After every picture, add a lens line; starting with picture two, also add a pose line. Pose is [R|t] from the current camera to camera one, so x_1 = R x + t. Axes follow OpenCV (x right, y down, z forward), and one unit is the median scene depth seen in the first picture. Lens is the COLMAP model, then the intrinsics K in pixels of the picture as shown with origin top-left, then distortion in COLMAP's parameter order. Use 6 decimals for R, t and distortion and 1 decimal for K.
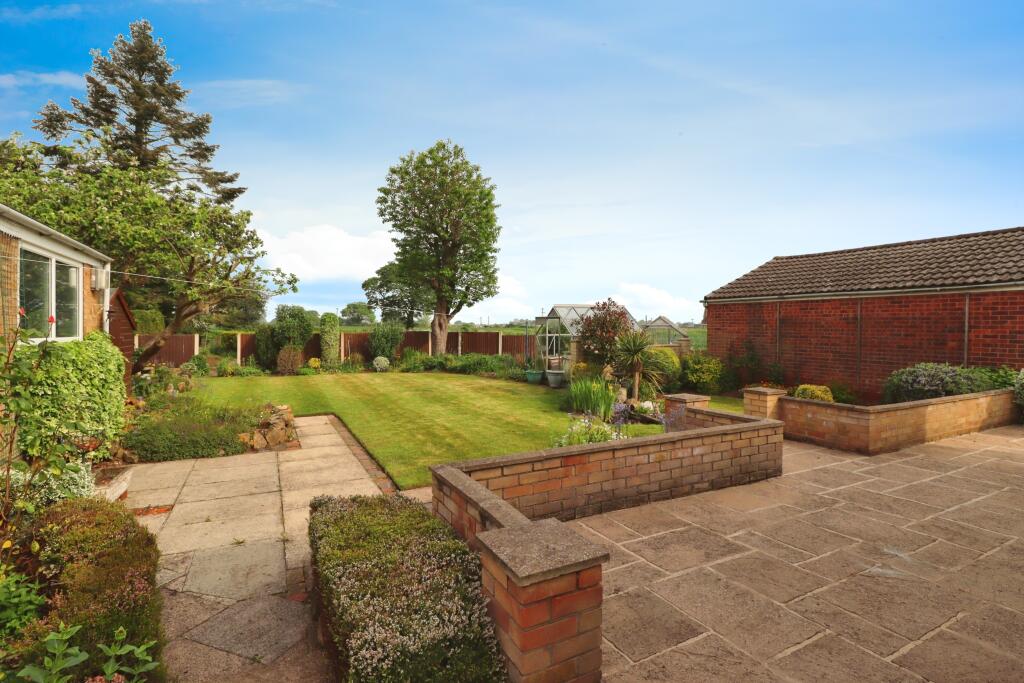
lens RADIAL K [[496.4, 0, 512.9], [0, 496.4, 320.9], [0, 0, 1]] dist [-0.001664, -0.000466]
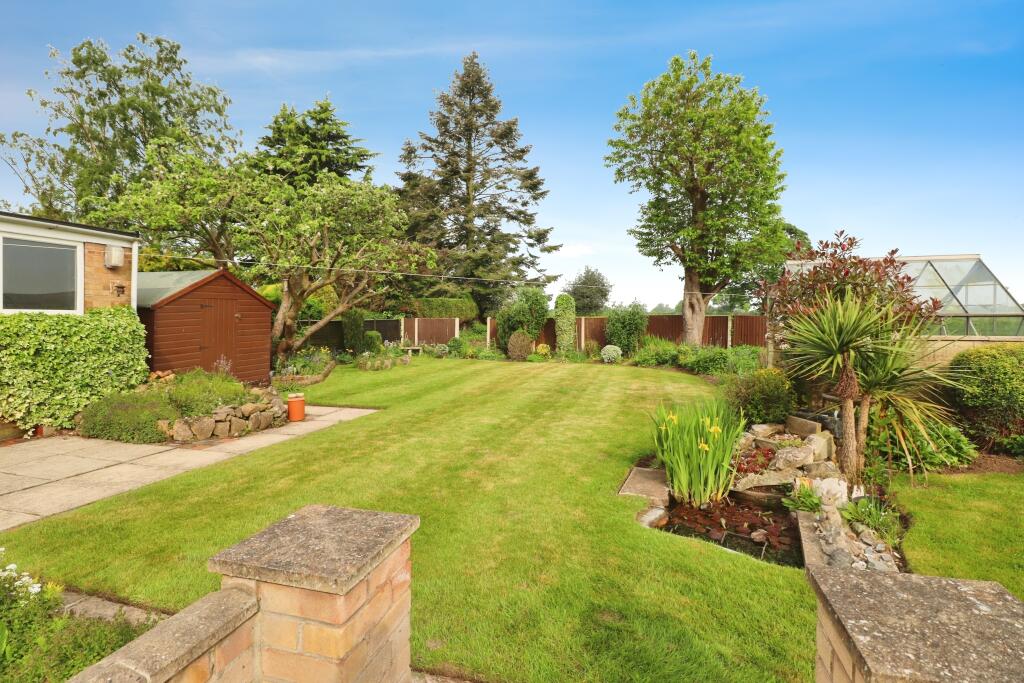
lens RADIAL K [[496.4, 0, 512.9], [0, 496.4, 320.9], [0, 0, 1]] dist [-0.001664, -0.000466]
pose [[0.730846, 0.003341, -0.682534, 0.171073], [0.010722, 0.999808, 0.016376, 0.015178], [0.682458, -0.019286, 0.730670, 0.269331]]
